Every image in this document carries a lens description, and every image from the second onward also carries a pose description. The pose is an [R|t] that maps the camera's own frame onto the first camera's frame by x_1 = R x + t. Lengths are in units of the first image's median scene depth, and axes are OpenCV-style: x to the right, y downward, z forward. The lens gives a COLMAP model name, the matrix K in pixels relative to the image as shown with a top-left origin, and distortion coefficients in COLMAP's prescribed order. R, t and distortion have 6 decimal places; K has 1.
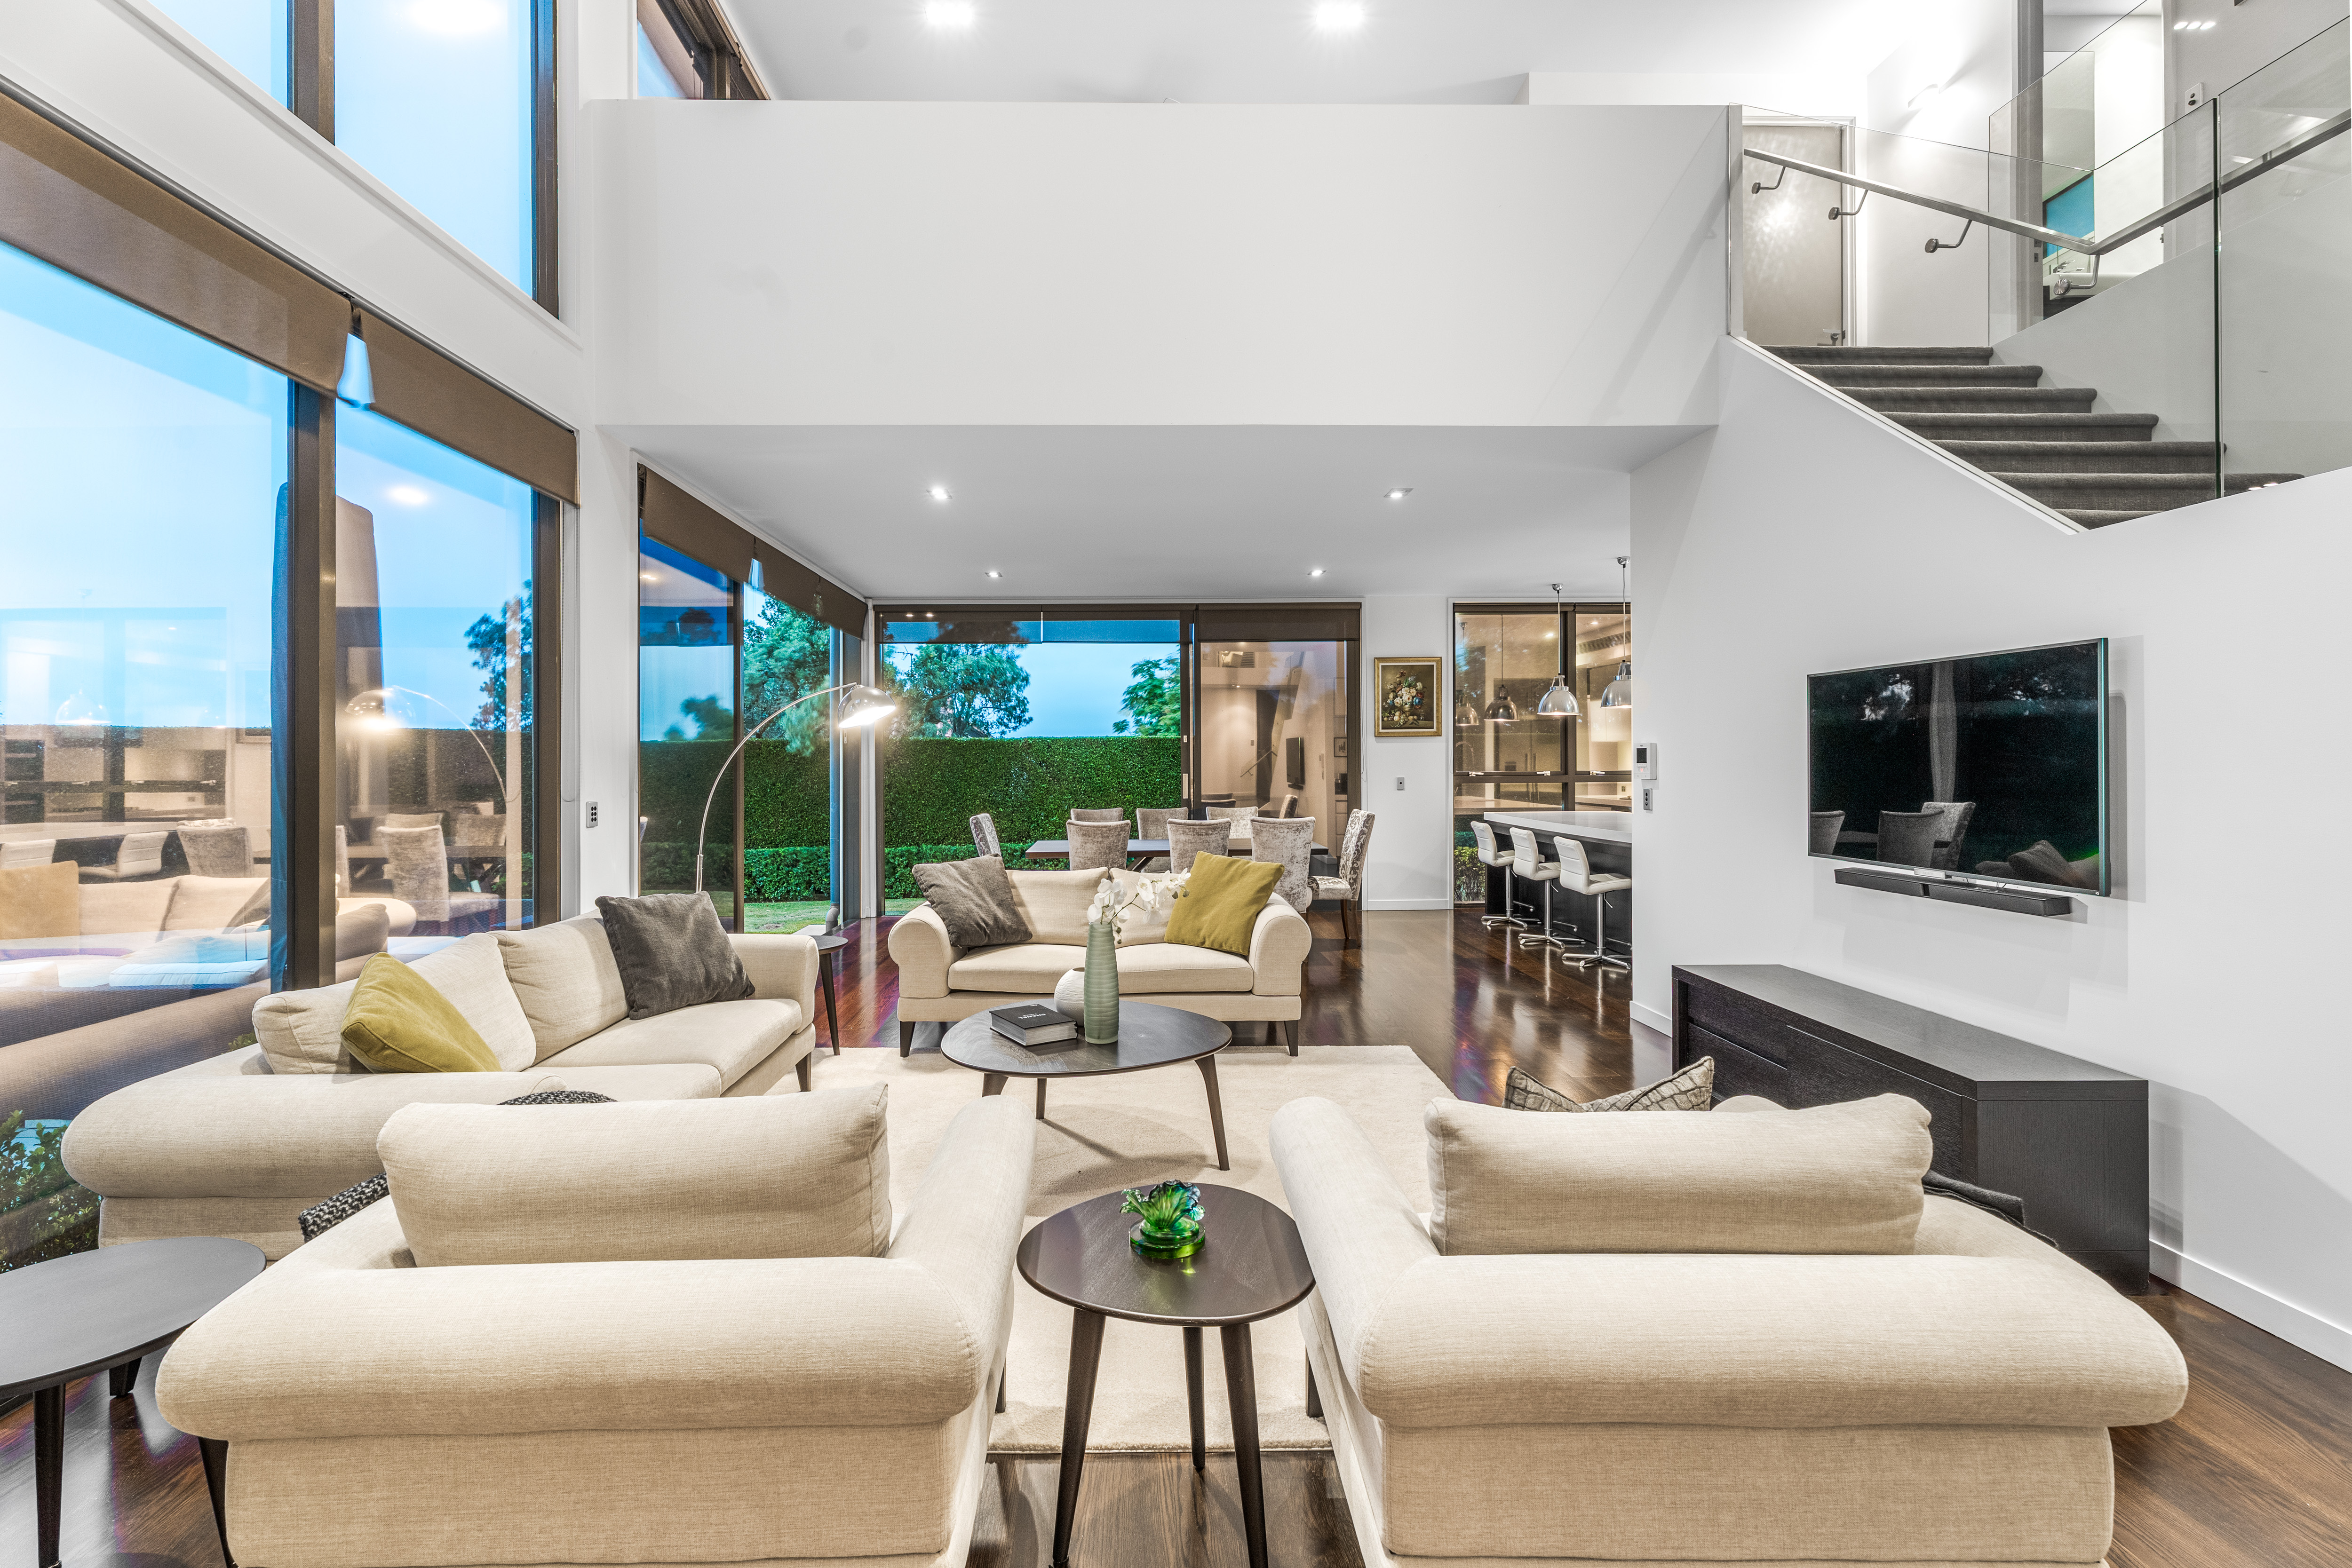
lens RADIAL K [[1016.8, 0, 1176.0], [0, 1016.8, 784.0], [0, 0, 1]] dist [-0.002015, -0.000129]
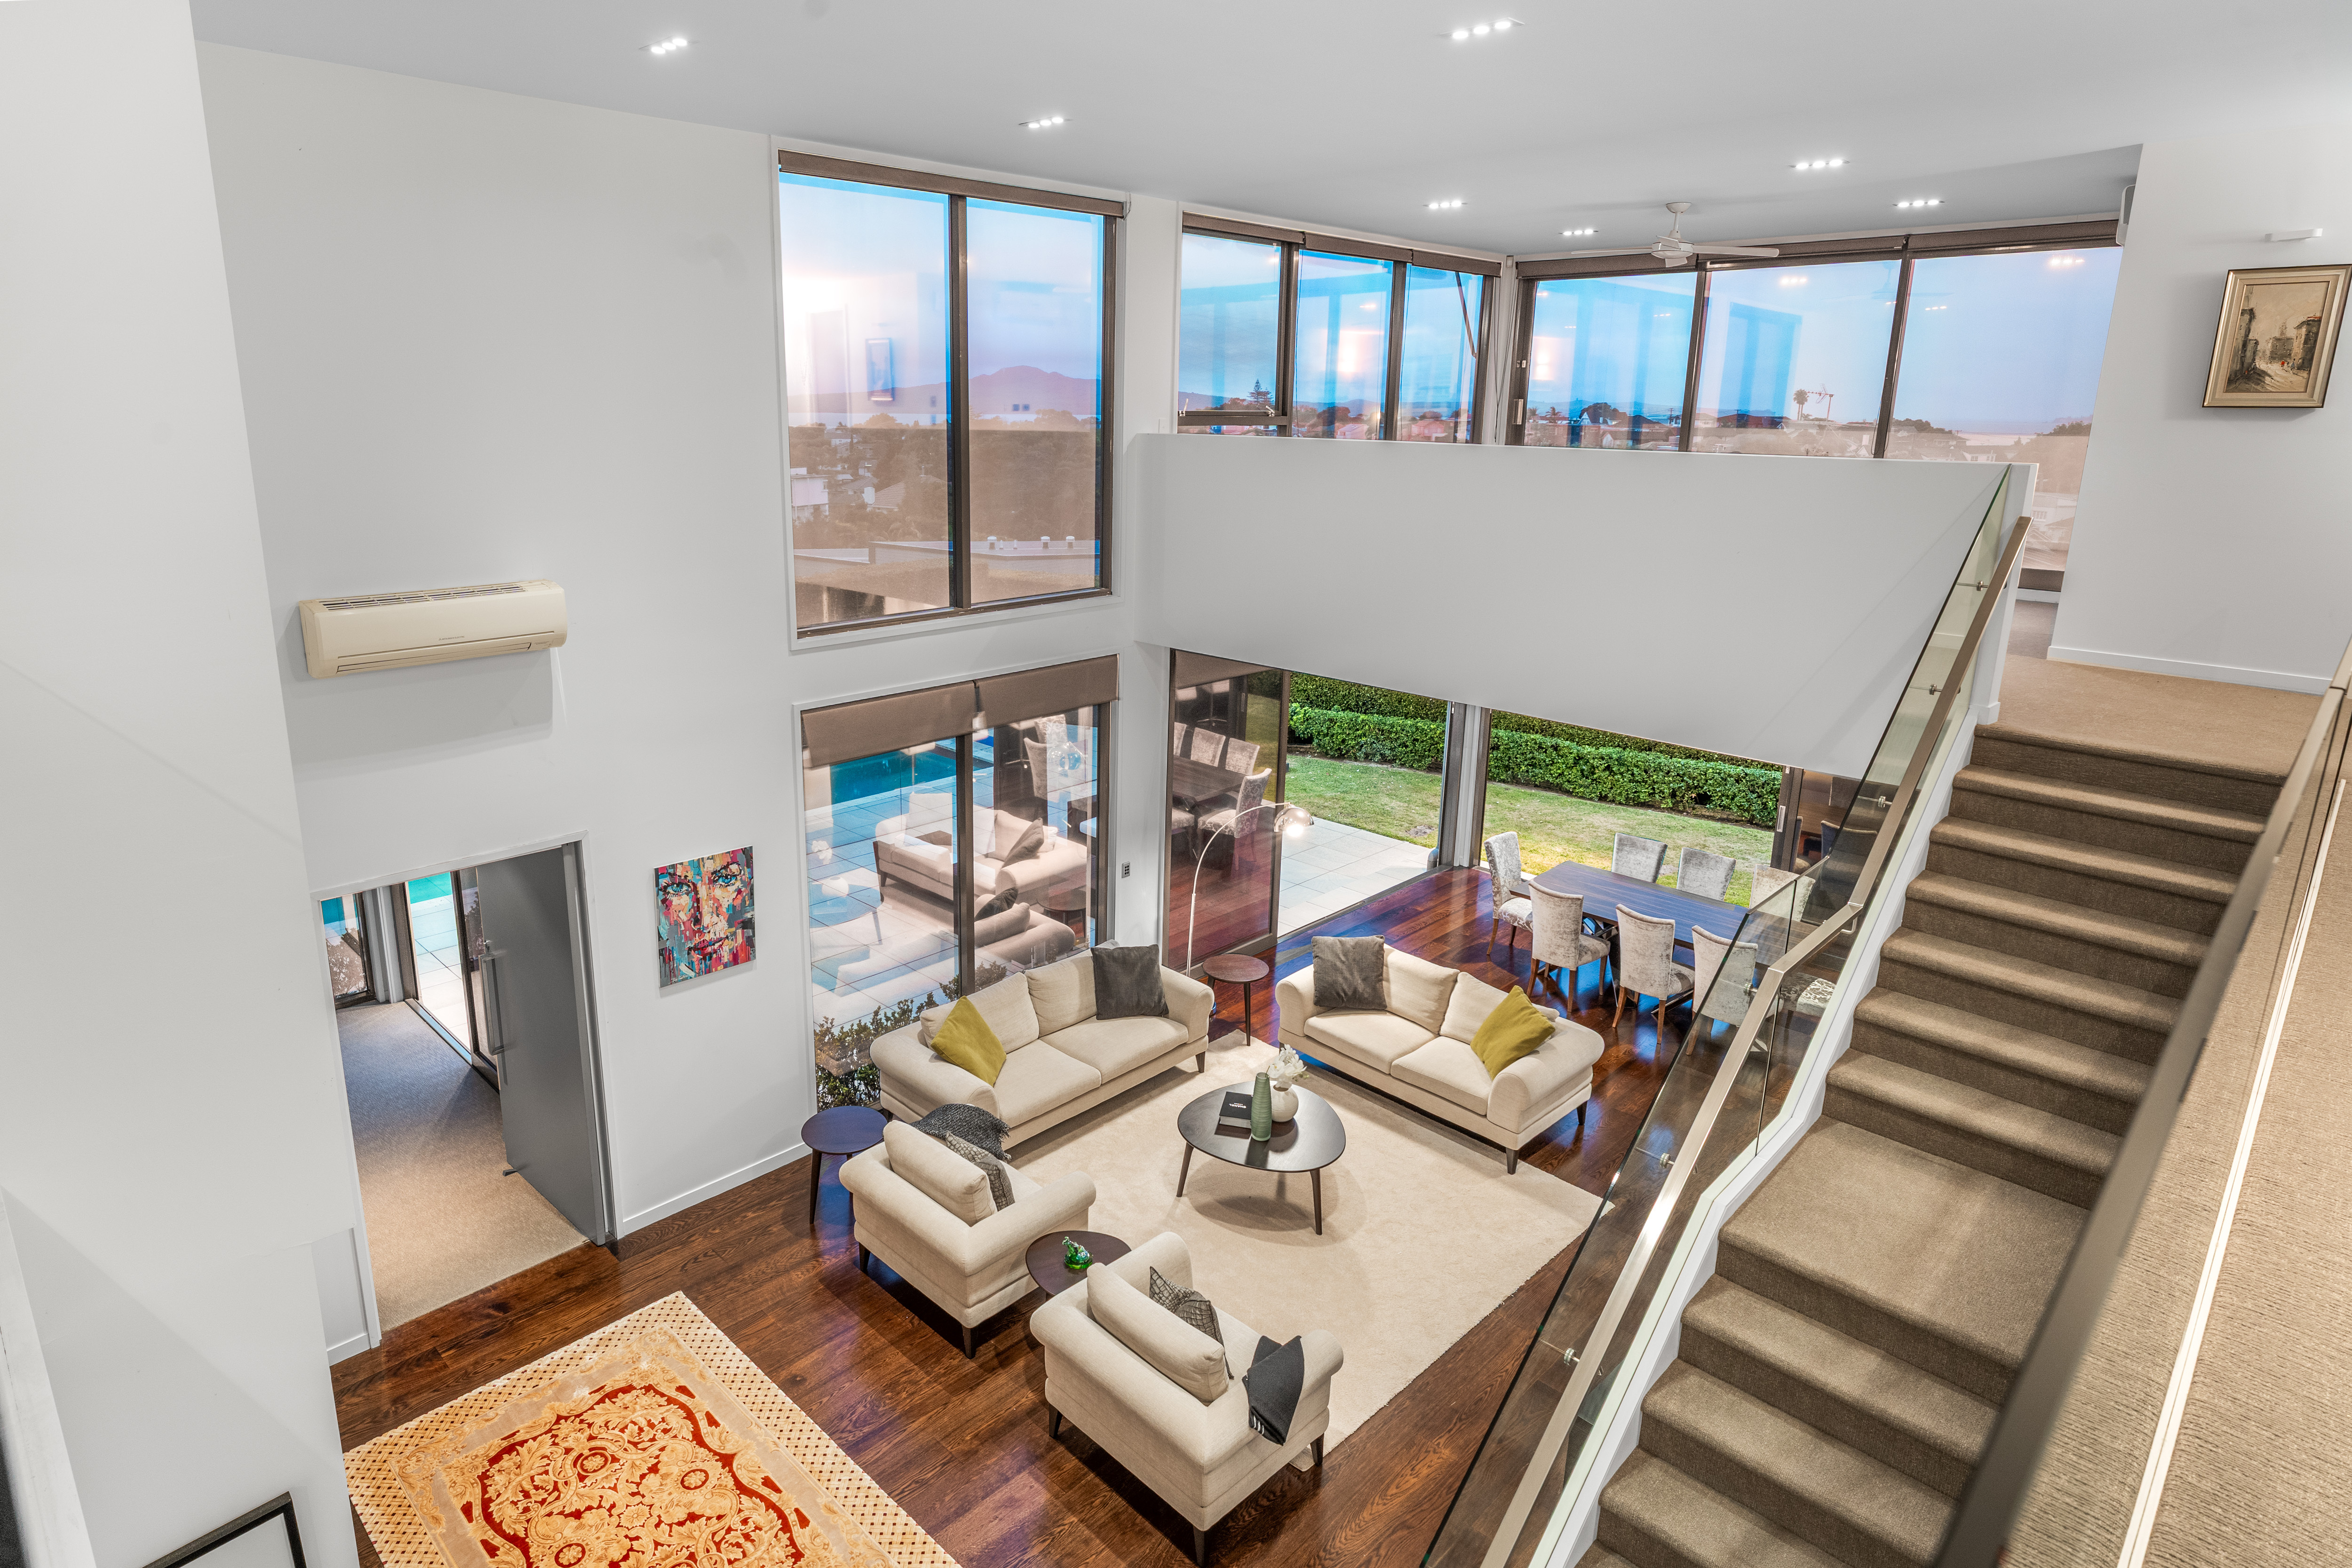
lens RADIAL K [[1305.3, 0, 1176.0], [0, 1305.3, 784.0], [0, 0, 1]] dist [0.000466, 0.055604]
pose [[0.689123, 0.221367, -0.690004, 1.009955], [-0.039832, 0.962329, 0.268953, -0.746314], [0.723548, -0.157858, 0.671981, -0.398837]]
